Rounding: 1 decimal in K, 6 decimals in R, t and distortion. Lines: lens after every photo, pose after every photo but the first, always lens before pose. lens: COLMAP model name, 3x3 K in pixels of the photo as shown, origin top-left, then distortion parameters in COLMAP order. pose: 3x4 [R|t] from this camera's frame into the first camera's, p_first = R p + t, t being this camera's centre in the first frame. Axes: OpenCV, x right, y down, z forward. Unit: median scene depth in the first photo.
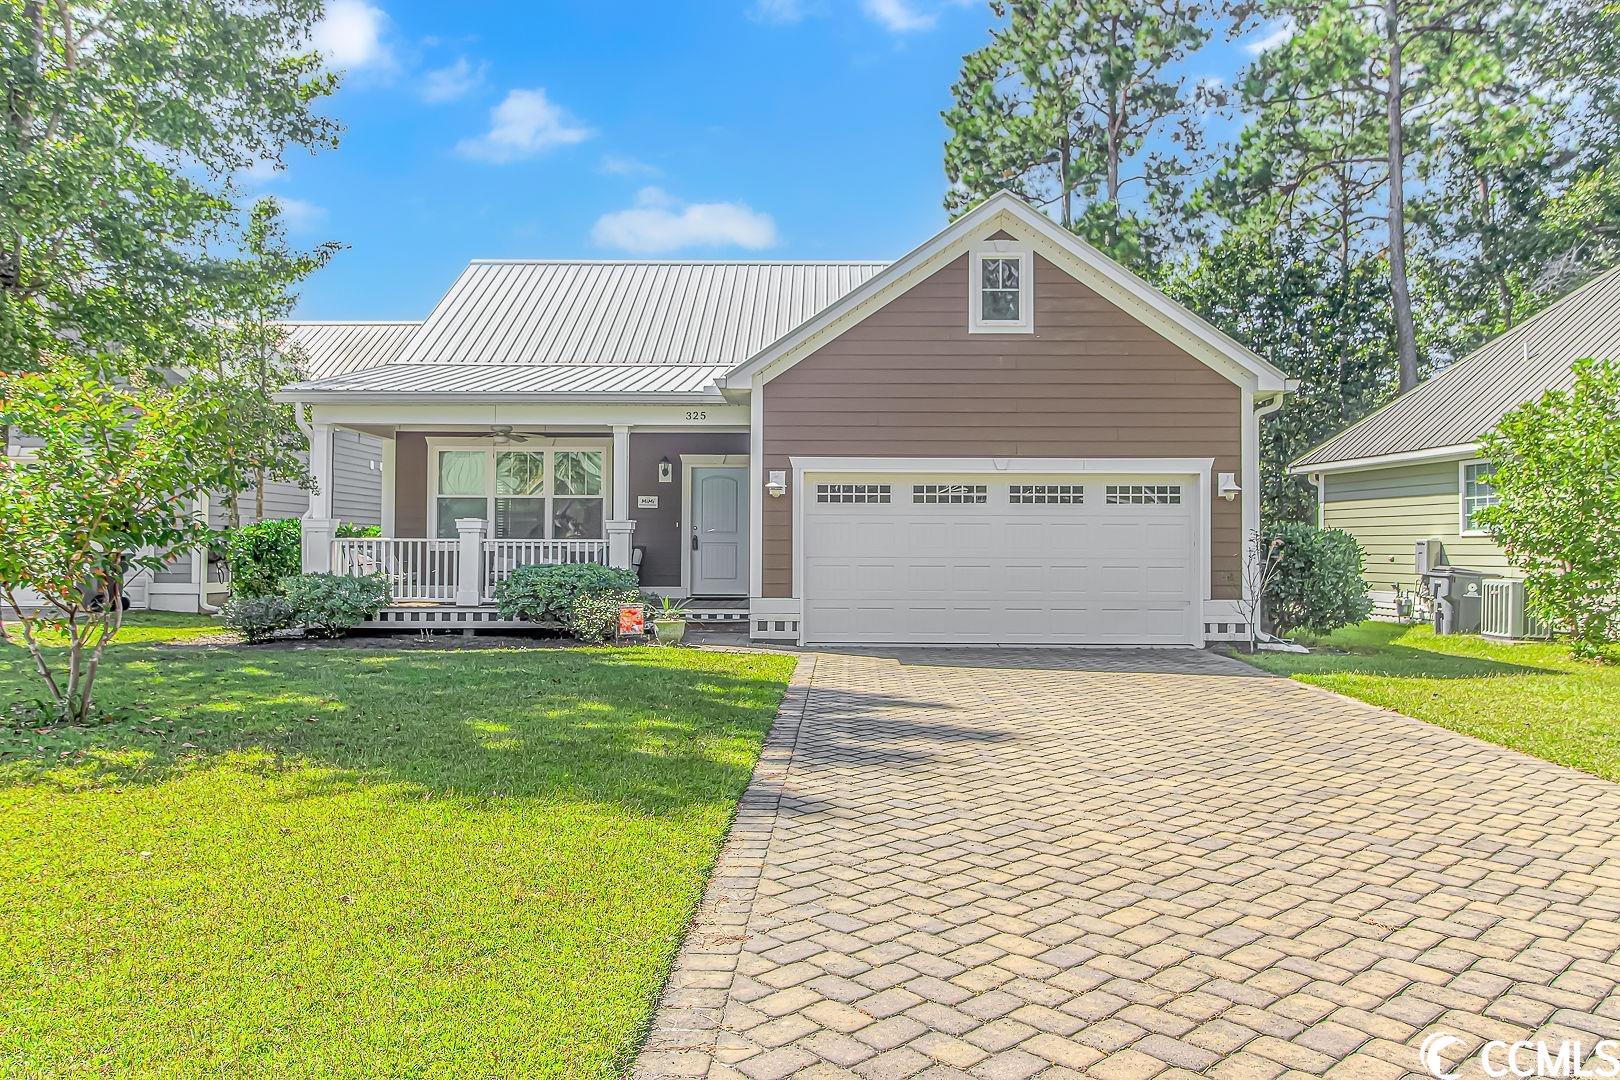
lens RADIAL K [[1128.8, 0, 804.5], [0, 1128.8, 533.4], [0, 0, 1]] dist [0.012979, 0.000627]
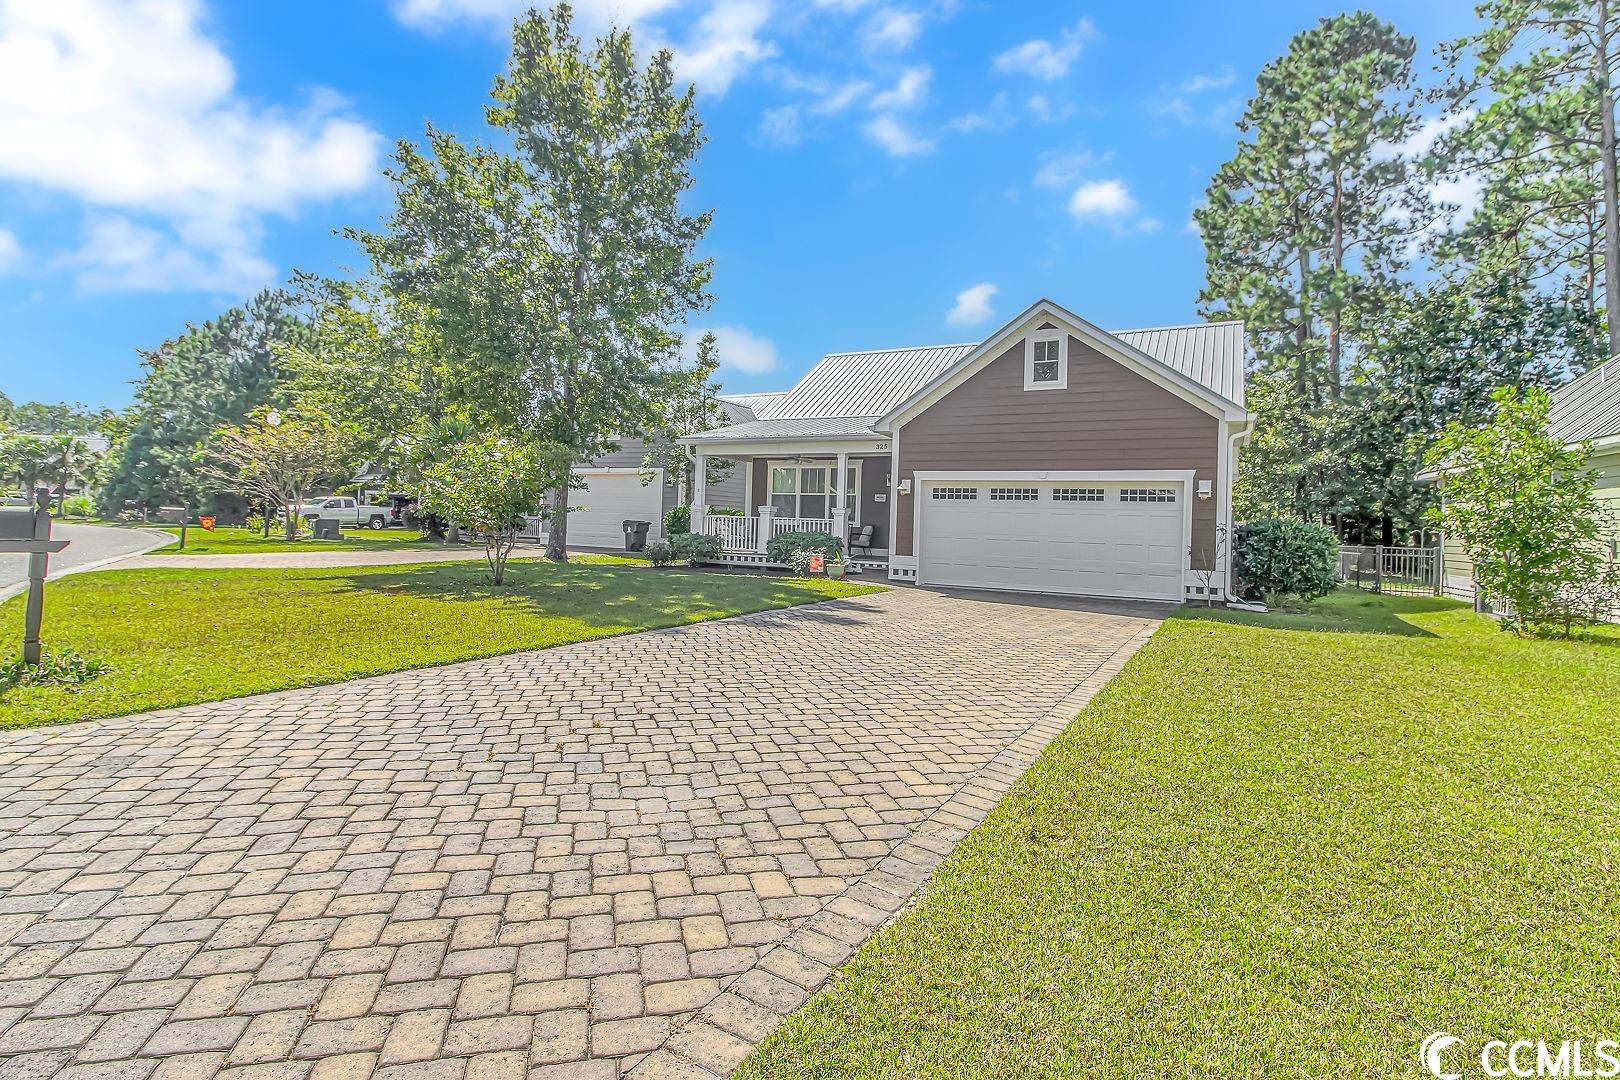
lens RADIAL K [[793.9, 0, 810.9], [0, 793.9, 522.3], [0, 0, 1]] dist [0.002691, -0.009266]
pose [[0.886240, 0.023521, -0.462630, 0.392856], [-0.023681, 0.999705, 0.005462, 0.004876], [0.462622, 0.006114, 0.886535, -0.102282]]
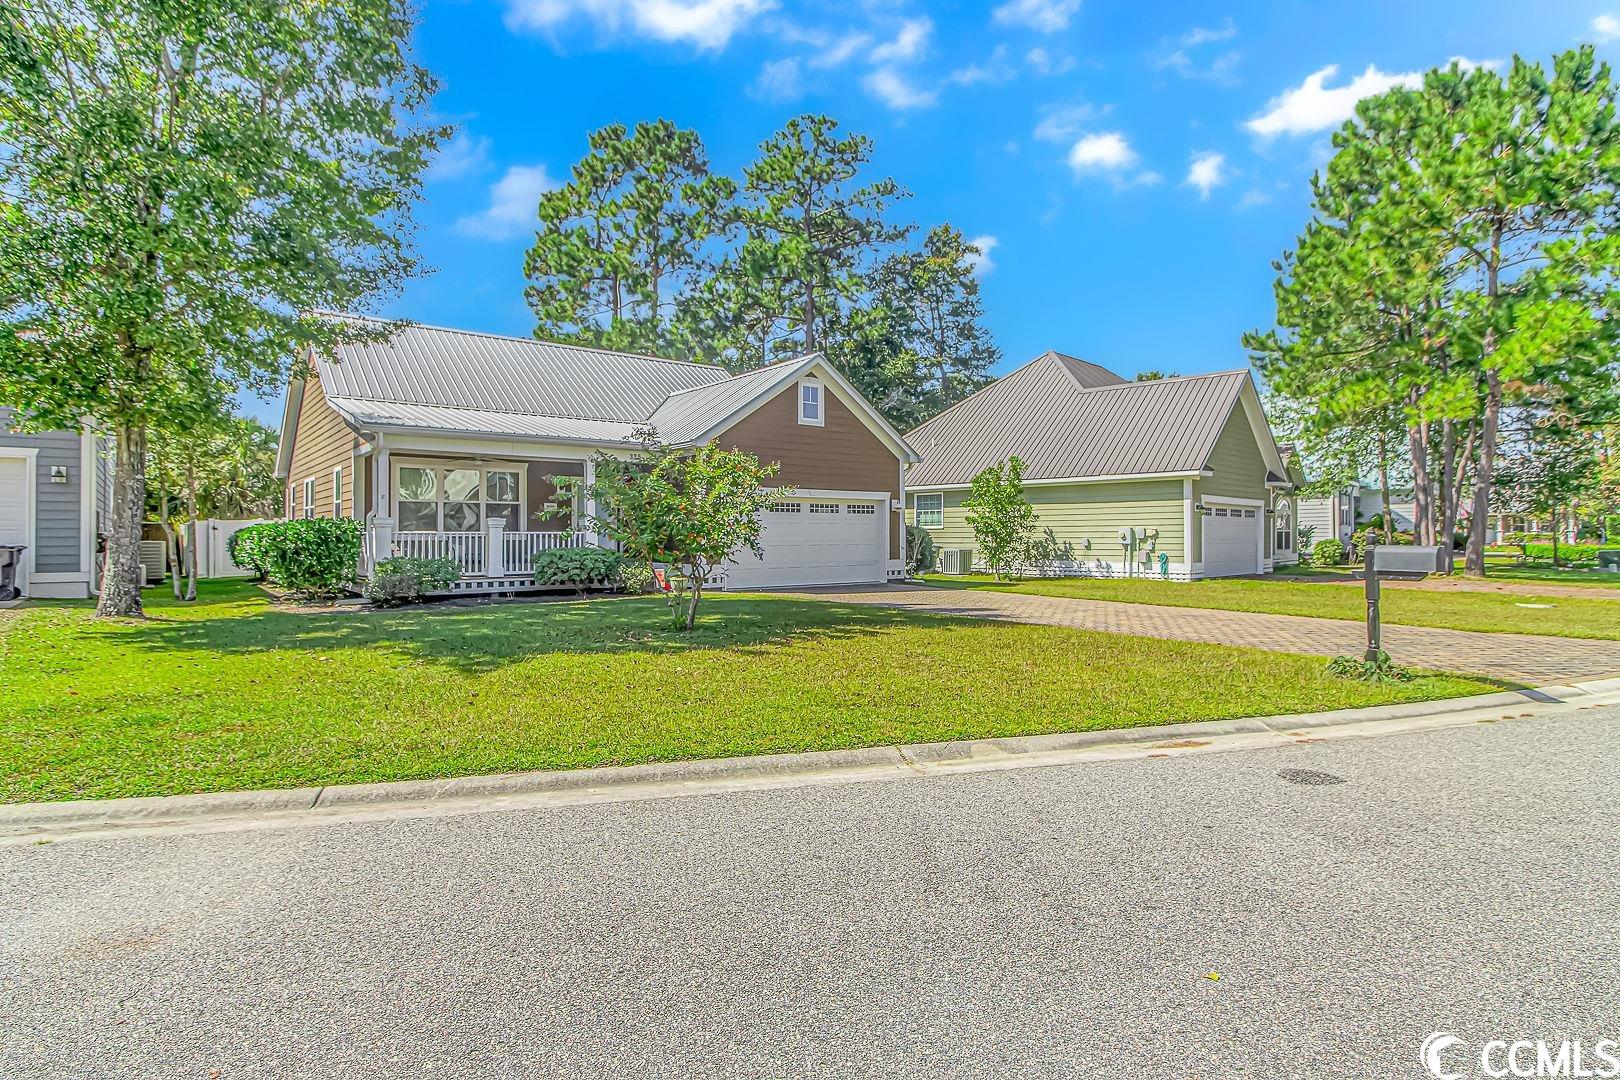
lens RADIAL K [[847.5, 0, 802.1], [0, 847.5, 520.2], [0, 0, 1]] dist [0.032265, -0.000164]
pose [[0.779267, 0.005428, 0.626669, -0.750297], [-0.002103, 0.999980, -0.006047, -0.004703], [-0.626689, 0.003394, 0.779262, -0.128746]]
